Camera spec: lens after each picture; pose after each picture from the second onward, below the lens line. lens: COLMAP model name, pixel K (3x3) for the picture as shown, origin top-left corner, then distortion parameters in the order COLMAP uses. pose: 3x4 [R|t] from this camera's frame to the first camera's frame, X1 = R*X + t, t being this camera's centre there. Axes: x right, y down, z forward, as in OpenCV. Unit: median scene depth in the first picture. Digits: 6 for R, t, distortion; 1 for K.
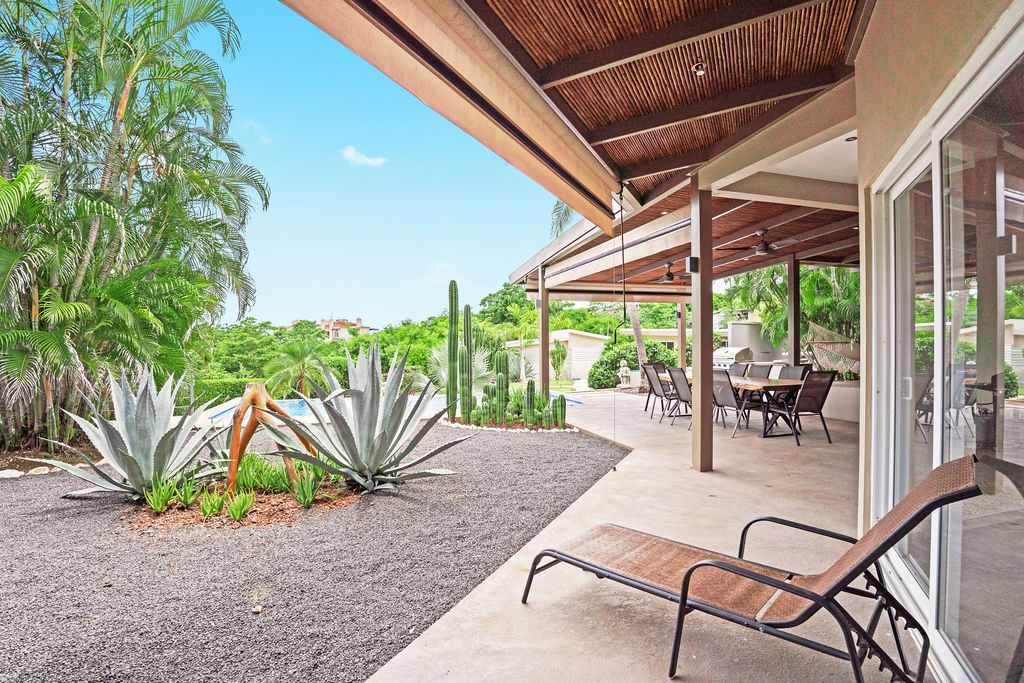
lens RADIAL K [[515.9, 0, 510.9], [0, 515.9, 349.1], [0, 0, 1]] dist [-0.047220, 0.001099]
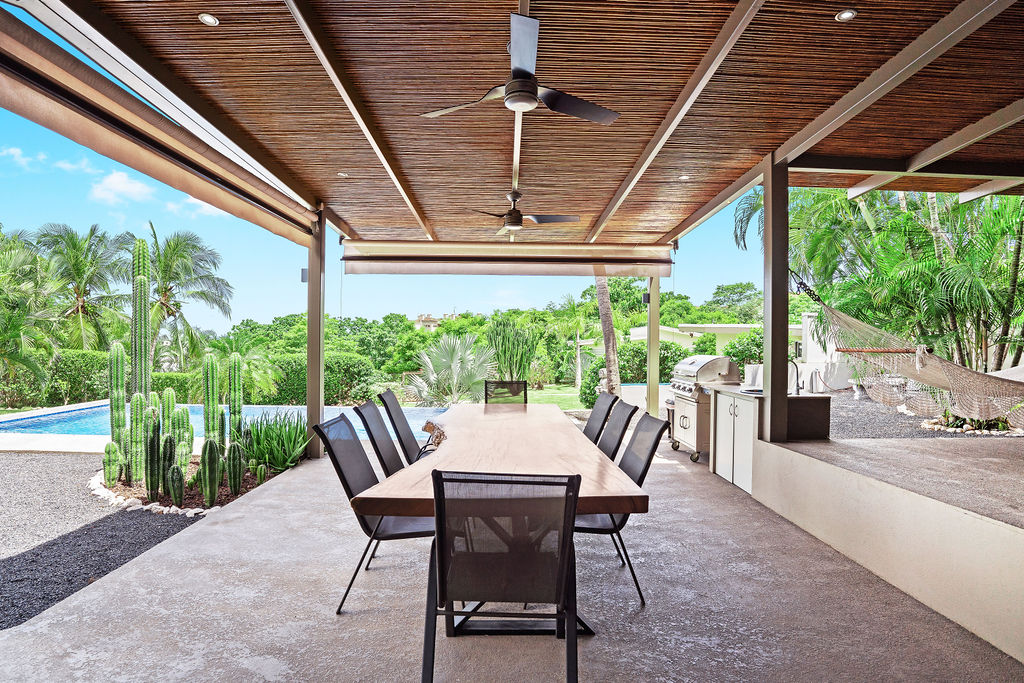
lens RADIAL K [[515.9, 0, 510.9], [0, 515.9, 349.1], [0, 0, 1]] dist [-0.047220, 0.001099]
pose [[0.962744, 0.019778, -0.269691, 0.367887], [-0.017457, 0.999787, 0.011003, -0.011761], [0.269851, -0.005885, 0.962884, 0.408202]]
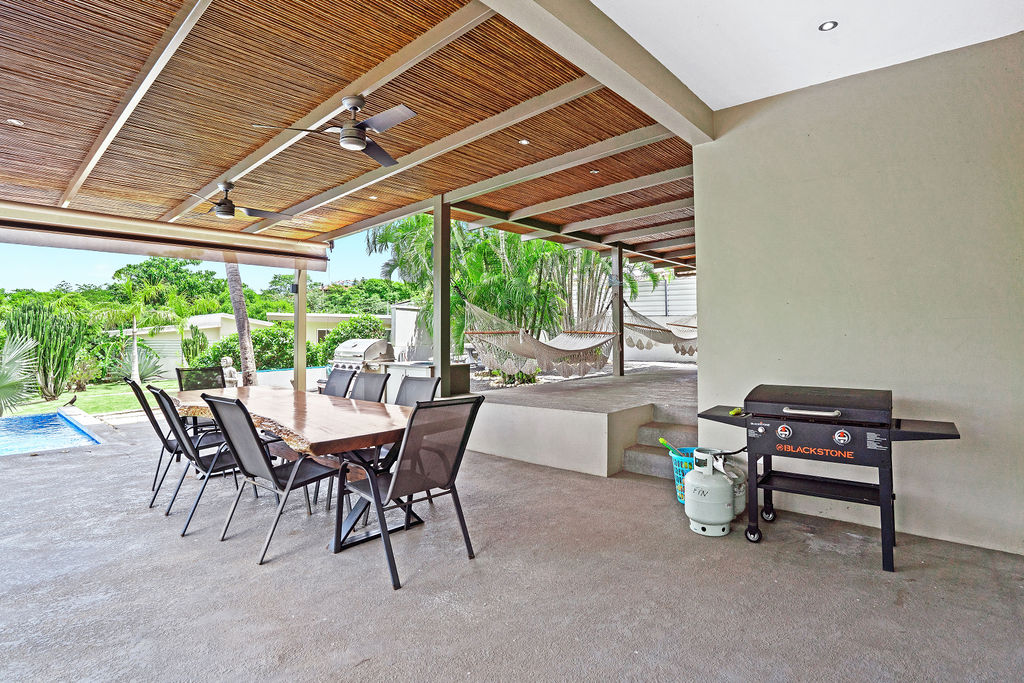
lens RADIAL K [[506.3, 0, 509.9], [0, 506.3, 338.0], [0, 0, 1]] dist [-0.065980, 0.016417]
pose [[0.849372, 0.001996, 0.527791, 0.238928], [-0.003702, 0.999991, 0.002174, -0.006471], [-0.527782, -0.003801, 0.849371, 0.335359]]
